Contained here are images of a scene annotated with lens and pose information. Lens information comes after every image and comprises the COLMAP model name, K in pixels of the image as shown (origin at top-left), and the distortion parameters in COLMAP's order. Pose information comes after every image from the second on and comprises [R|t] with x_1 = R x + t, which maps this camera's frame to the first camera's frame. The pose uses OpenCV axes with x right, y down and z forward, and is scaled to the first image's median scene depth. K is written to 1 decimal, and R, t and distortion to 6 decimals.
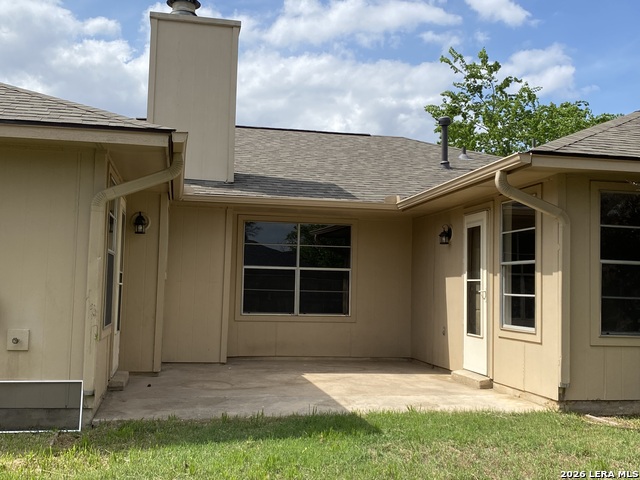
lens RADIAL K [[740.1, 0, 322.0], [0, 740.1, 238.2], [0, 0, 1]] dist [-0.030584, 0.000000]
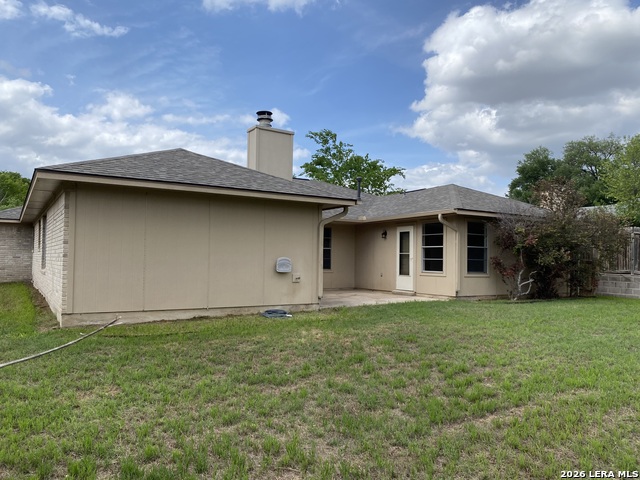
lens RADIAL K [[491.9, 0, 333.5], [0, 491.9, 245.7], [0, 0, 1]] dist [0.021302, -0.009909]
pose [[0.931138, -0.000653, 0.364667, -0.673188], [-0.015565, 0.999016, 0.041531, -0.036076], [-0.364335, -0.044347, 0.930211, -0.478093]]
